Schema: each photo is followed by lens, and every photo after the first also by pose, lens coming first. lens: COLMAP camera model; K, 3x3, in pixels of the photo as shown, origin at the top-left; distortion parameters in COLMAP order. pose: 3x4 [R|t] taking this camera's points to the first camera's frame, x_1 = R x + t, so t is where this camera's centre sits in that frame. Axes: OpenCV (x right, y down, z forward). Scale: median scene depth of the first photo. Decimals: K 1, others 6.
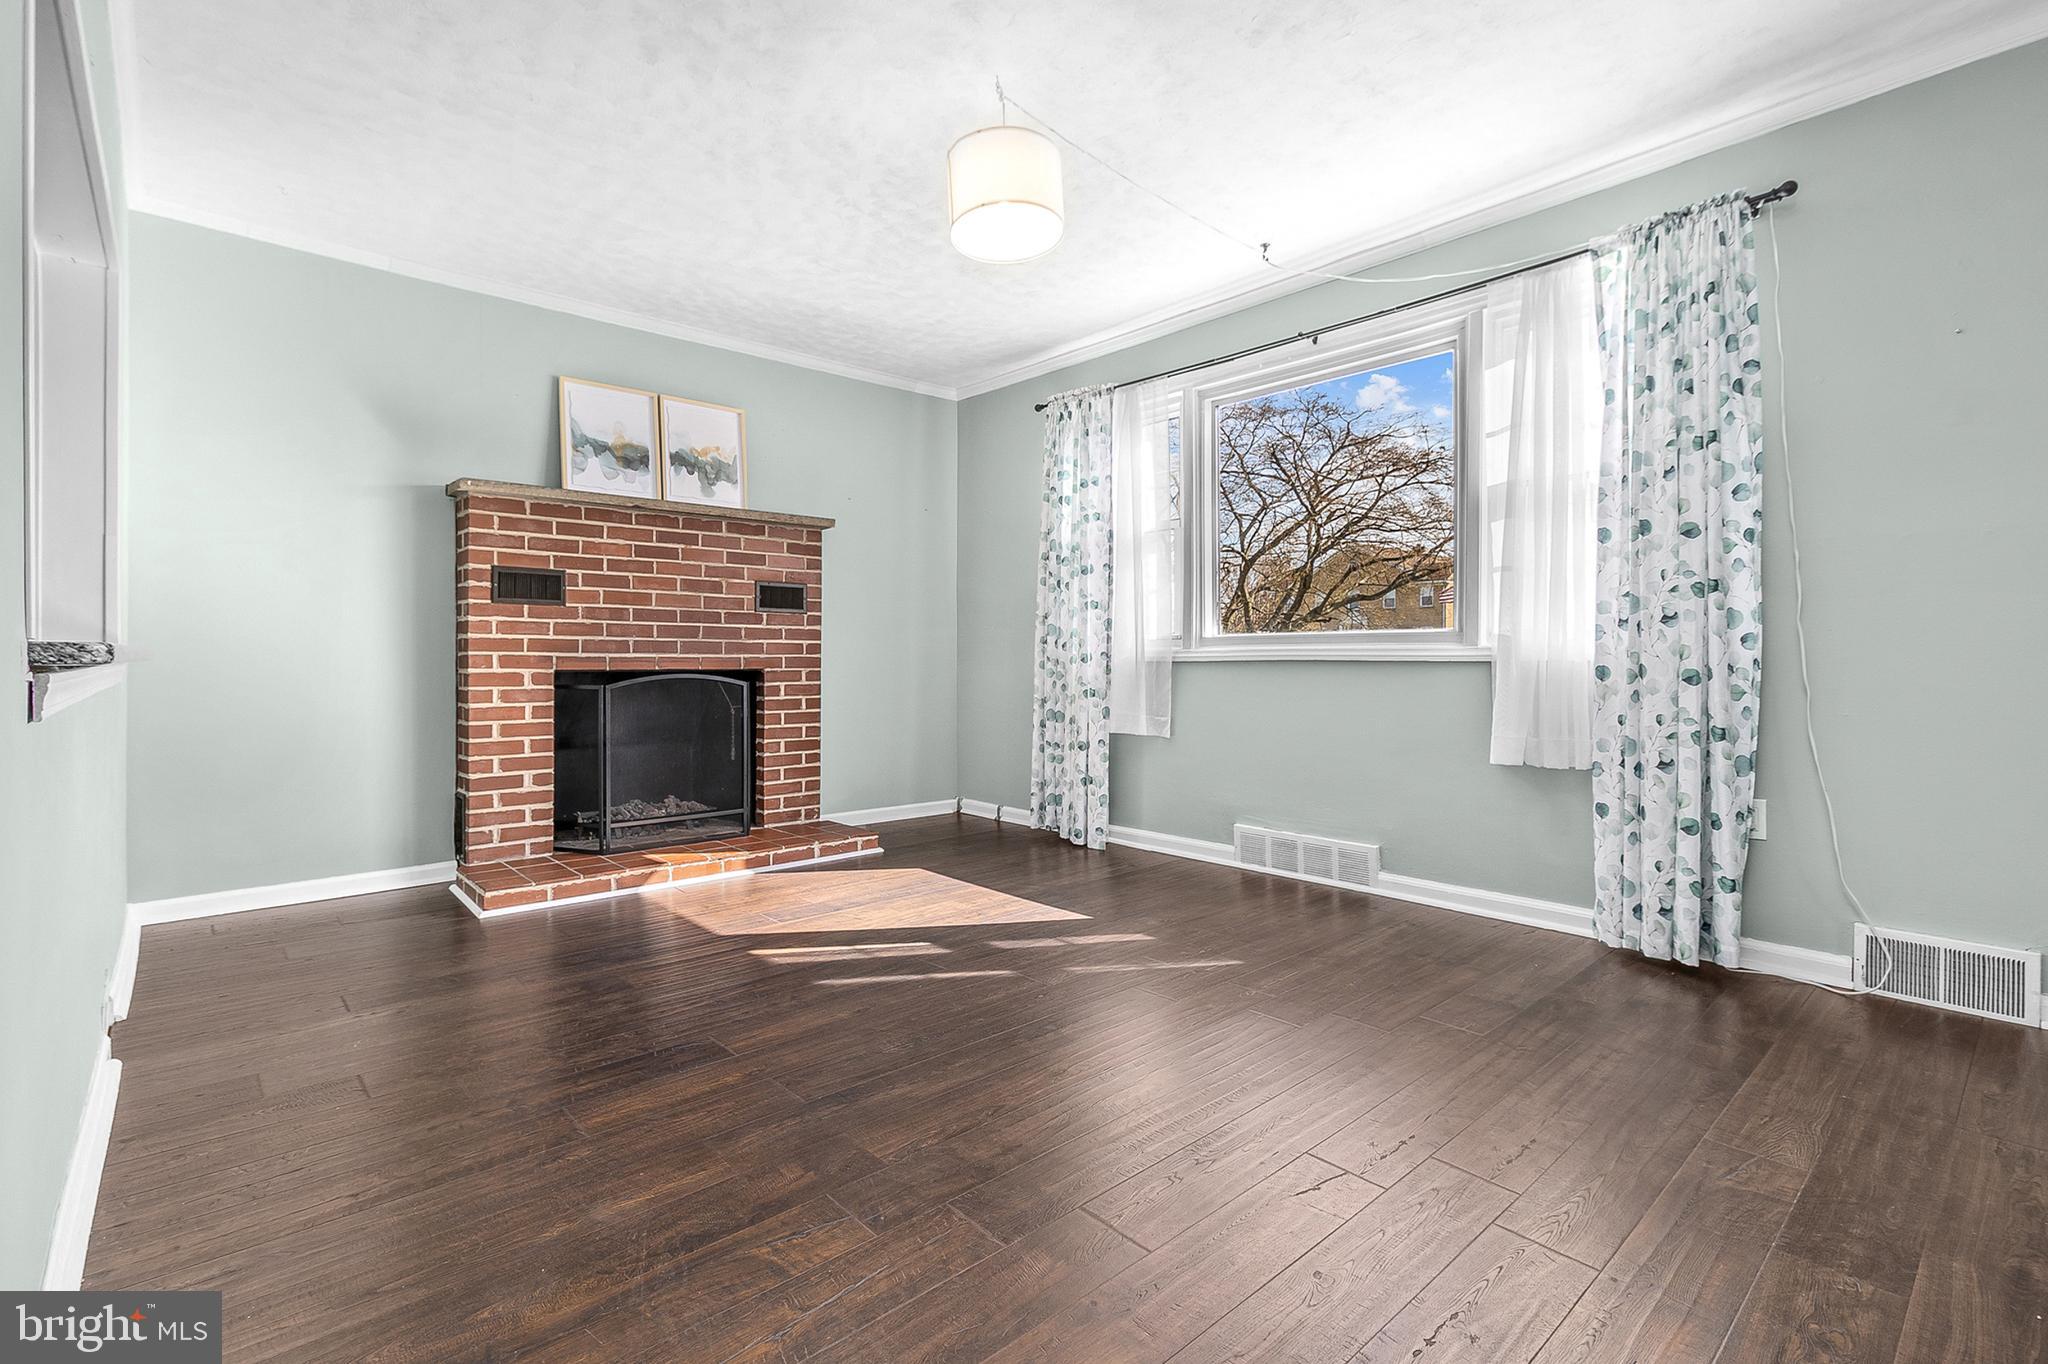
lens RADIAL K [[939.8, 0, 1039.6], [0, 939.8, 664.5], [0, 0, 1]] dist [0.004082, -0.000379]
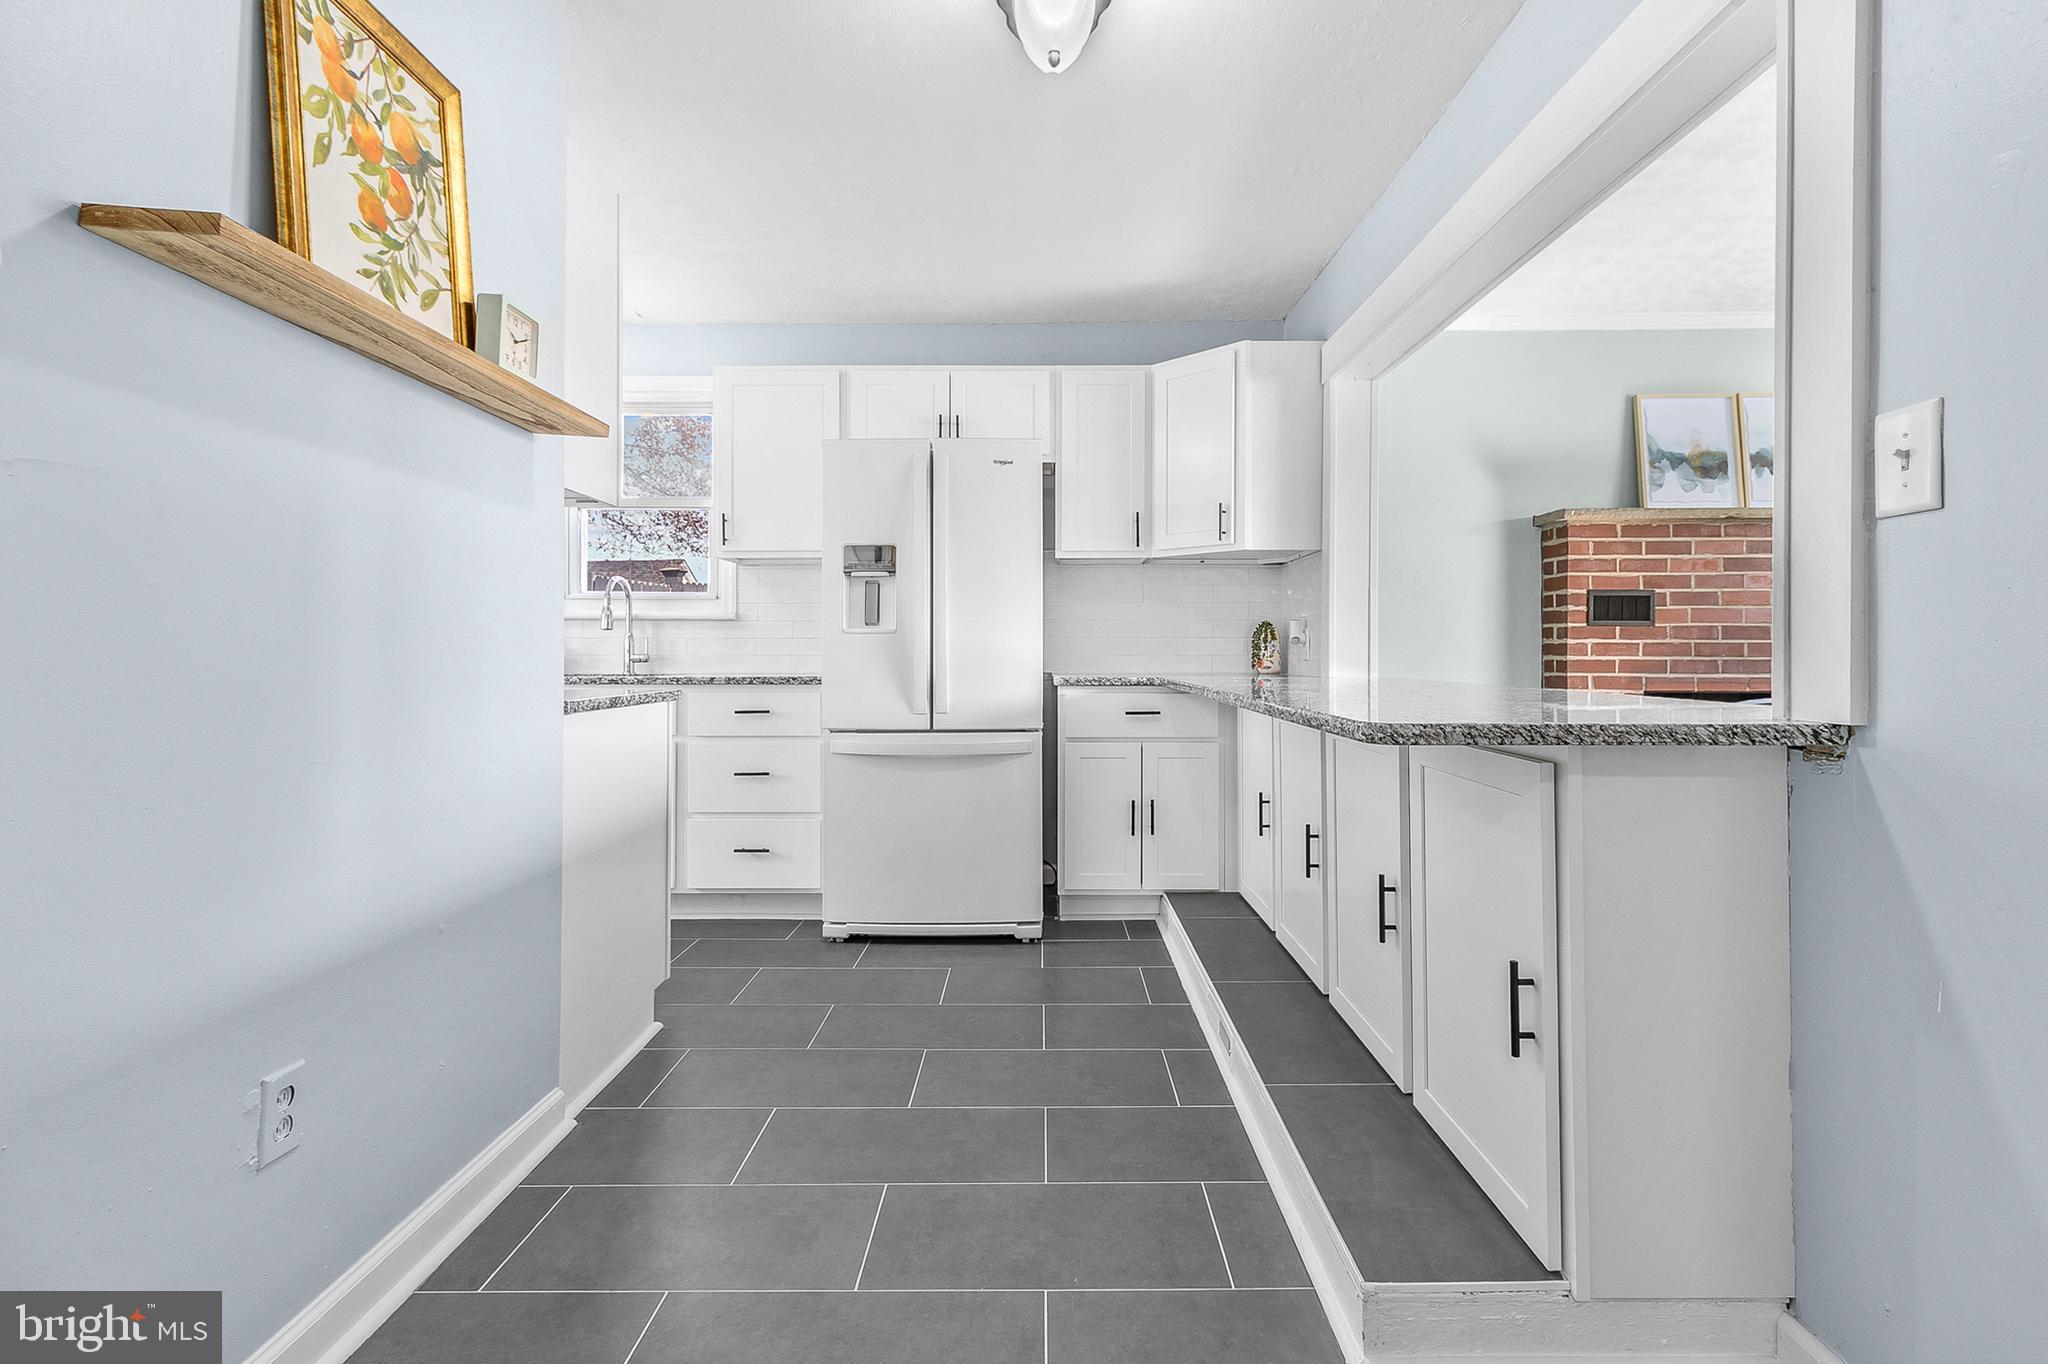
lens RADIAL K [[939.8, 0, 1022.5], [0, 939.8, 653.8], [0, 0, 1]] dist [0.004082, -0.000379]
pose [[0.723051, -0.001255, -0.690794, -0.285062], [-0.002710, 0.999985, -0.004654, -0.025519], [0.690790, 0.005237, 0.723037, -0.161873]]
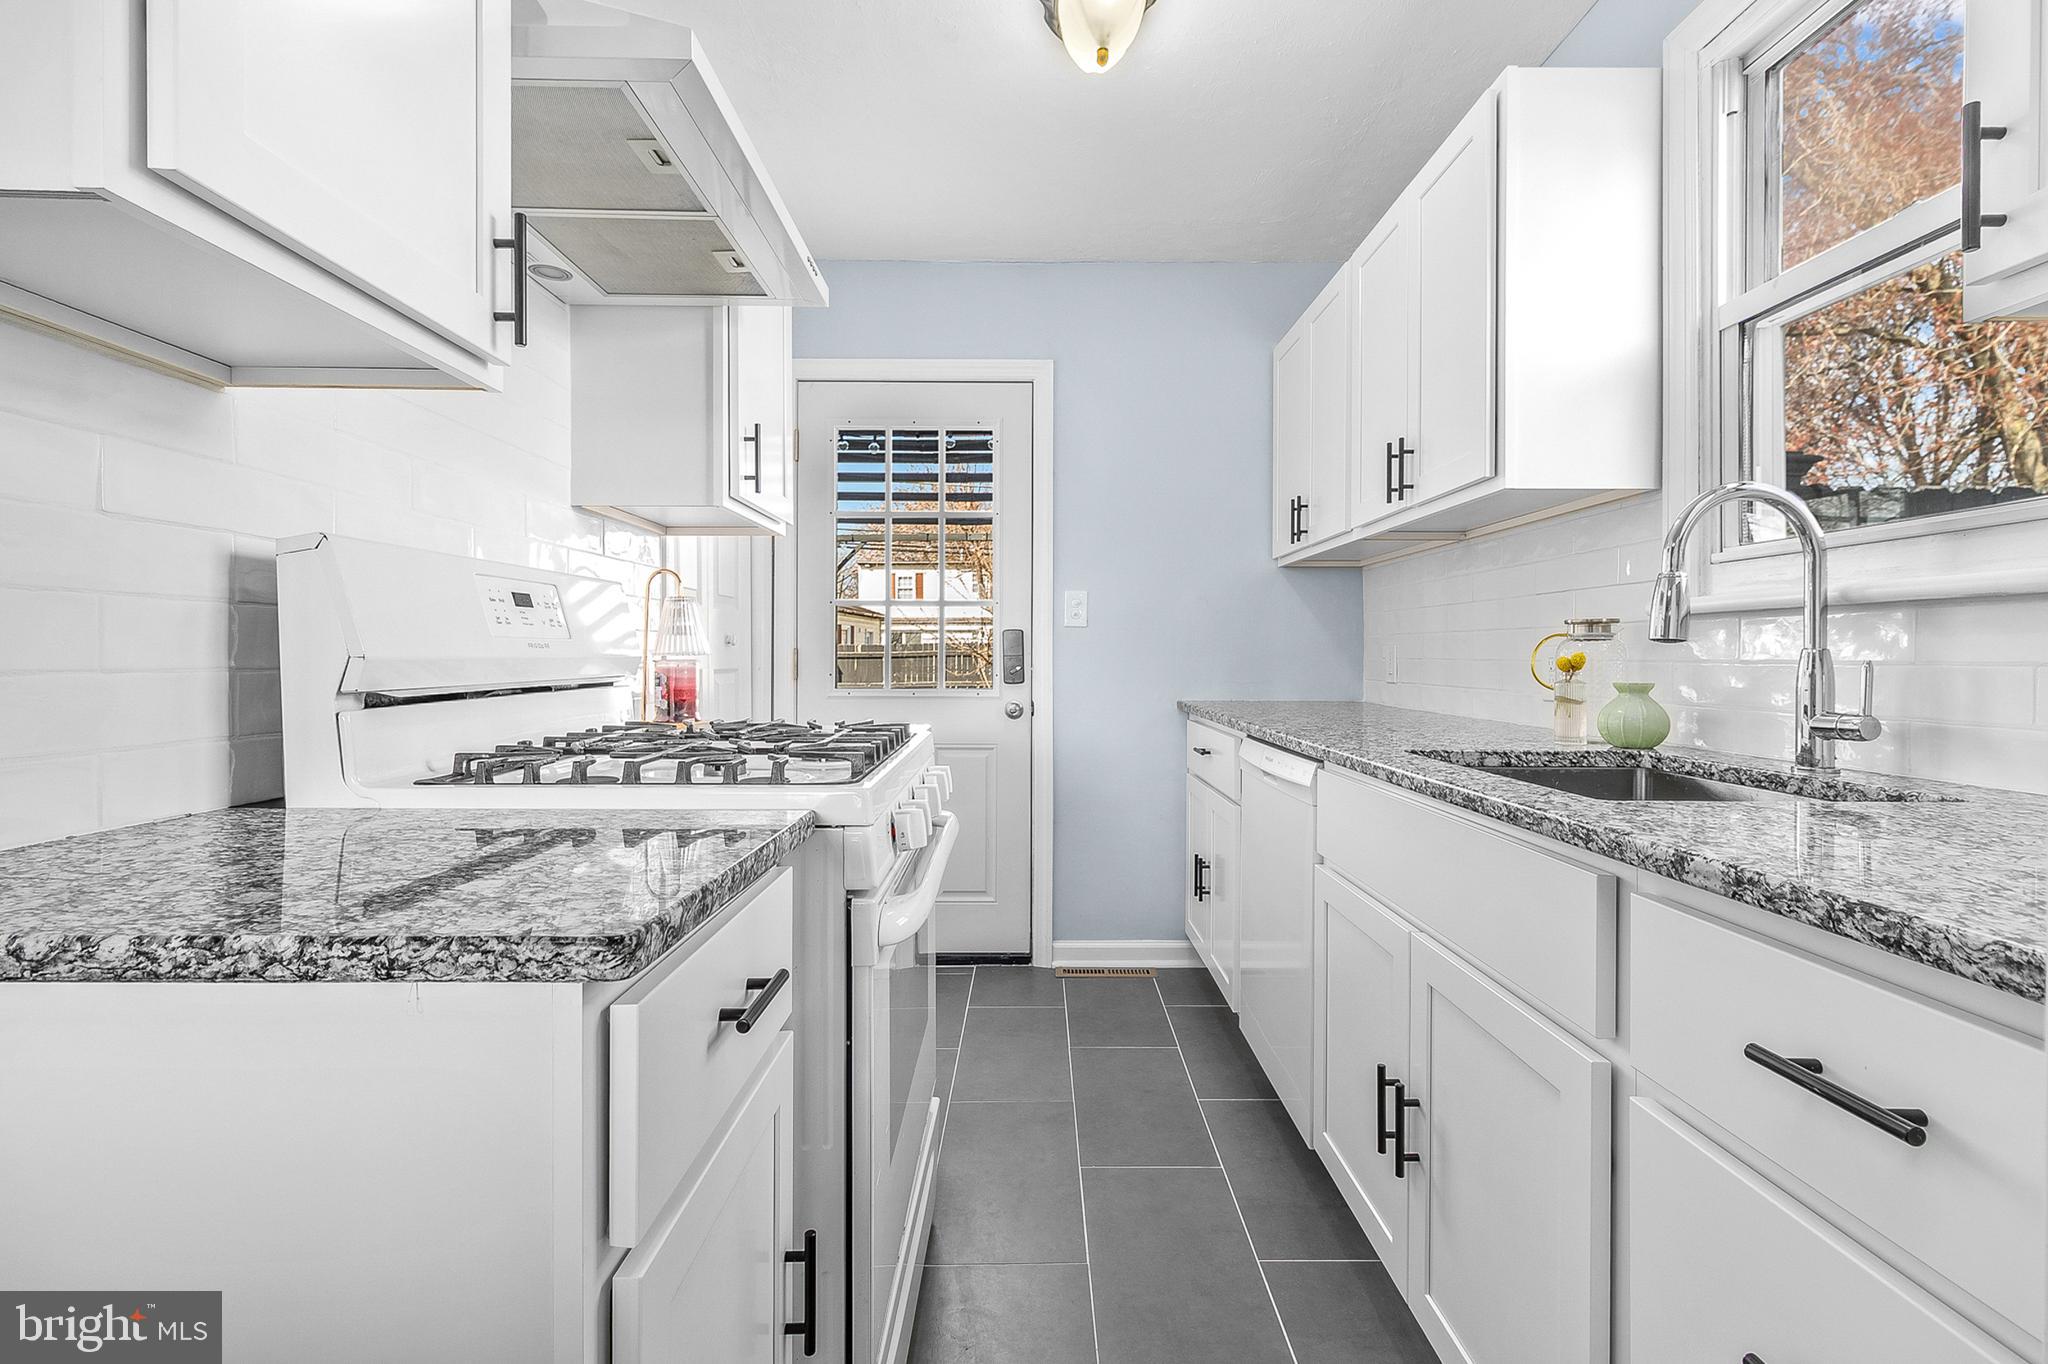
lens RADIAL K [[939.8, 0, 1034.6], [0, 939.8, 670.6], [0, 0, 1]] dist [0.004082, -0.000379]
pose [[-0.671723, 0.004465, -0.740789, -0.827688], [-0.007034, 0.999898, 0.012404, -0.044641], [0.740769, 0.013543, -0.671623, 0.275225]]
